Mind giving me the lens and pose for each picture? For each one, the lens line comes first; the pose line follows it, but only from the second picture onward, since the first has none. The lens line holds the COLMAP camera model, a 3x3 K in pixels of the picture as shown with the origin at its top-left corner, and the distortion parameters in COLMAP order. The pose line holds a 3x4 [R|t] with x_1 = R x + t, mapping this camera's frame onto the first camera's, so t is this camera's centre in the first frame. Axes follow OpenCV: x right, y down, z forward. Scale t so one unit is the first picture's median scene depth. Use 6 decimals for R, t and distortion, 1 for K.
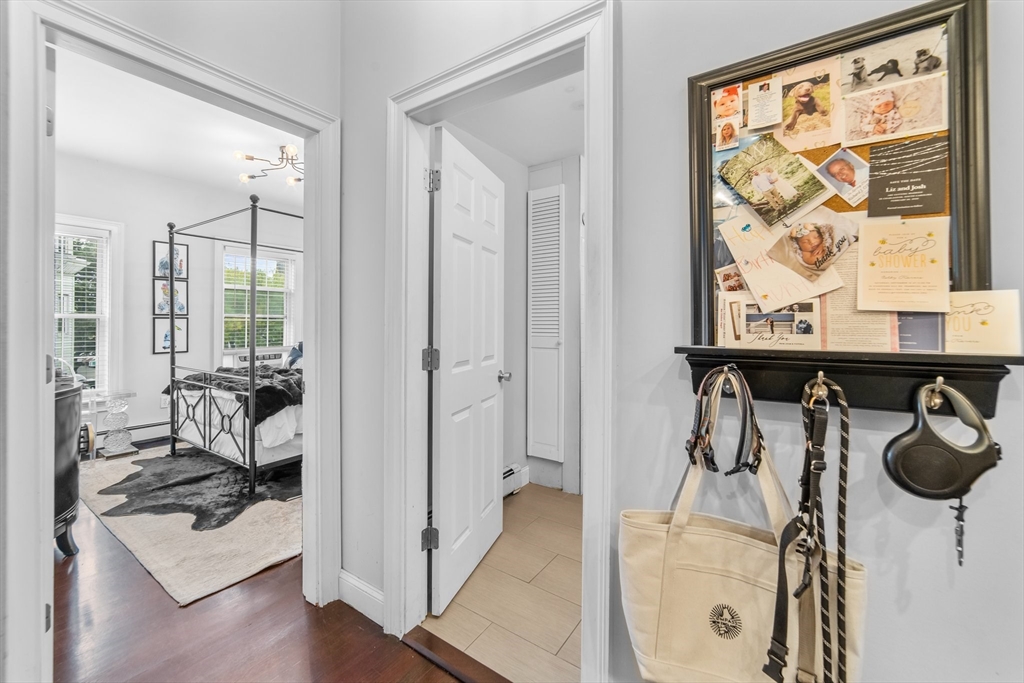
lens RADIAL K [[411.5, 0, 503.9], [0, 411.5, 320.2], [0, 0, 1]] dist [-0.016671, 0.005948]
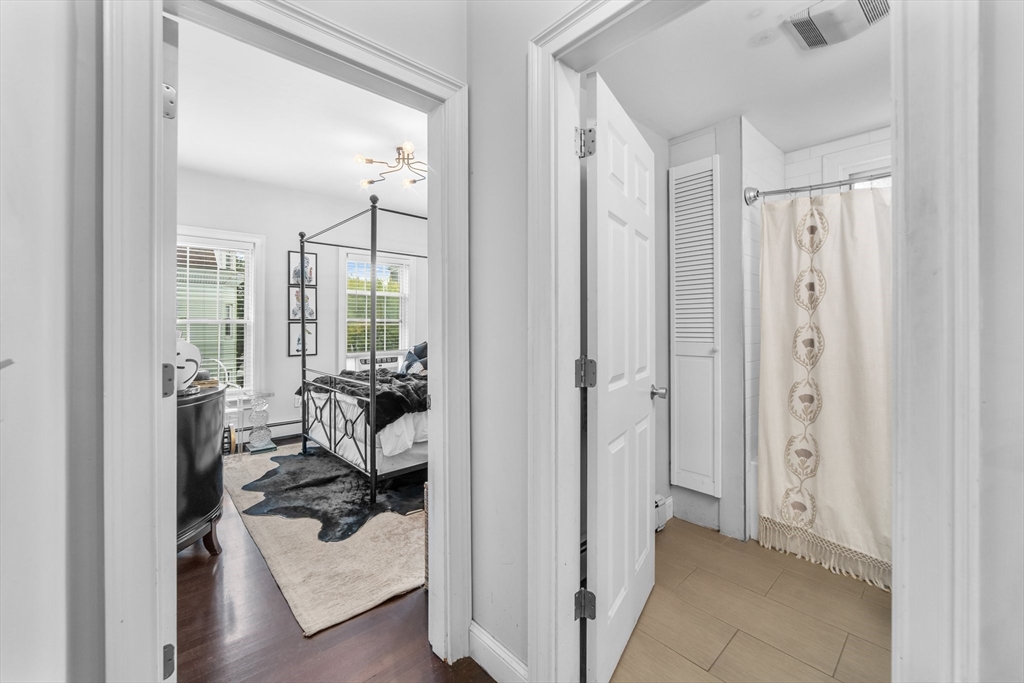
lens RADIAL K [[411.5, 0, 504.8], [0, 411.5, 321.5], [0, 0, 1]] dist [-0.016671, 0.005948]
pose [[0.972583, -0.007354, -0.232441, -0.079086], [0.006179, 0.999964, -0.005784, 0.000982], [0.232475, 0.004189, 0.972593, 0.117825]]
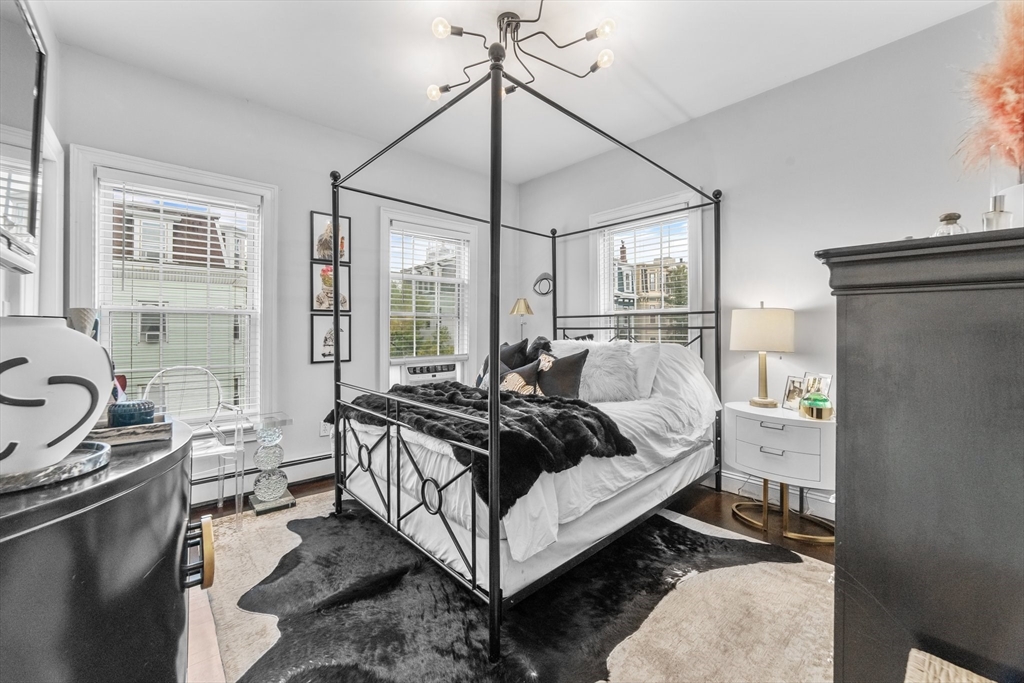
lens RADIAL K [[411.5, 0, 508.4], [0, 411.5, 327.4], [0, 0, 1]] dist [-0.016671, 0.005948]
pose [[0.969814, -0.006635, -0.243755, -0.453610], [0.005623, 0.999972, -0.004846, 0.031288], [0.243780, 0.003329, 0.969825, 0.500010]]
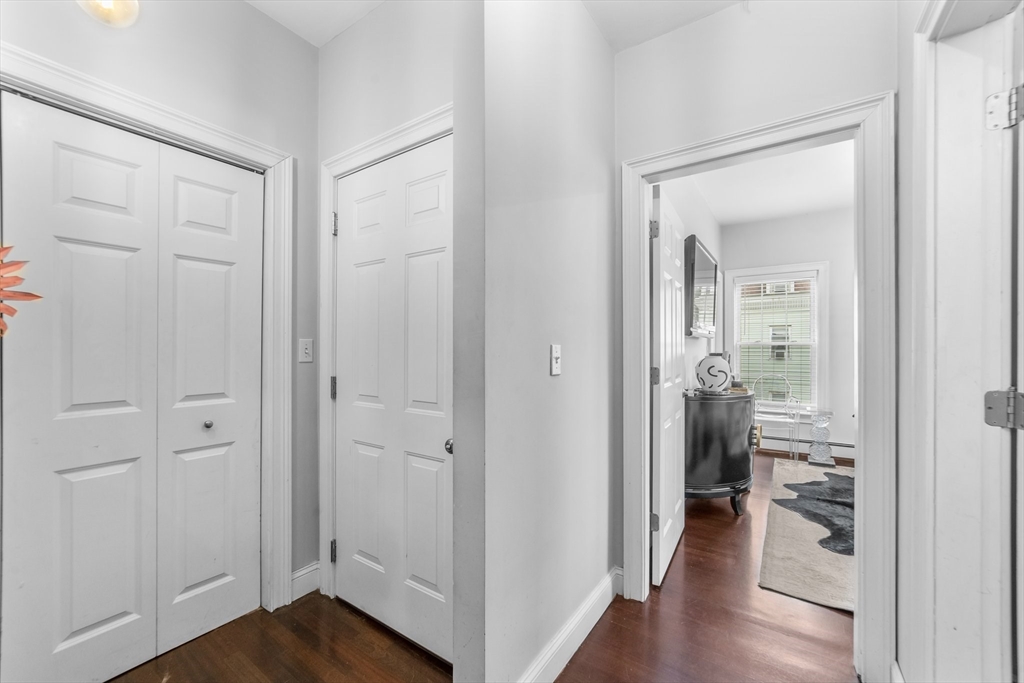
lens RADIAL K [[411.5, 0, 526.0], [0, 411.5, 349.4], [0, 0, 1]] dist [-0.016671, 0.005948]
pose [[0.036061, 0.000466, -0.999349, 0.217486], [0.005850, 0.999983, 0.000678, 0.001970], [0.999332, -0.005871, 0.036057, 0.156514]]
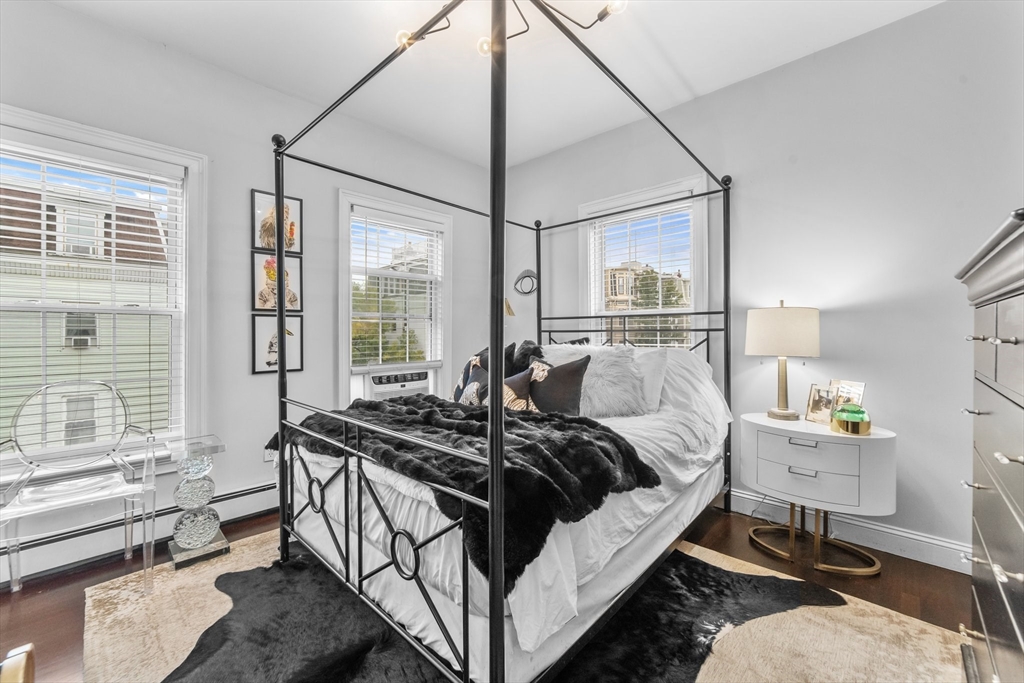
lens RADIAL K [[411.5, 0, 511.1], [0, 411.5, 332.3], [0, 0, 1]] dist [-0.016671, 0.005948]
pose [[0.987057, -0.007408, -0.160198, -0.517999], [0.007413, 0.999972, -0.000565, 0.032071], [0.160198, -0.000630, 0.987085, 0.623992]]
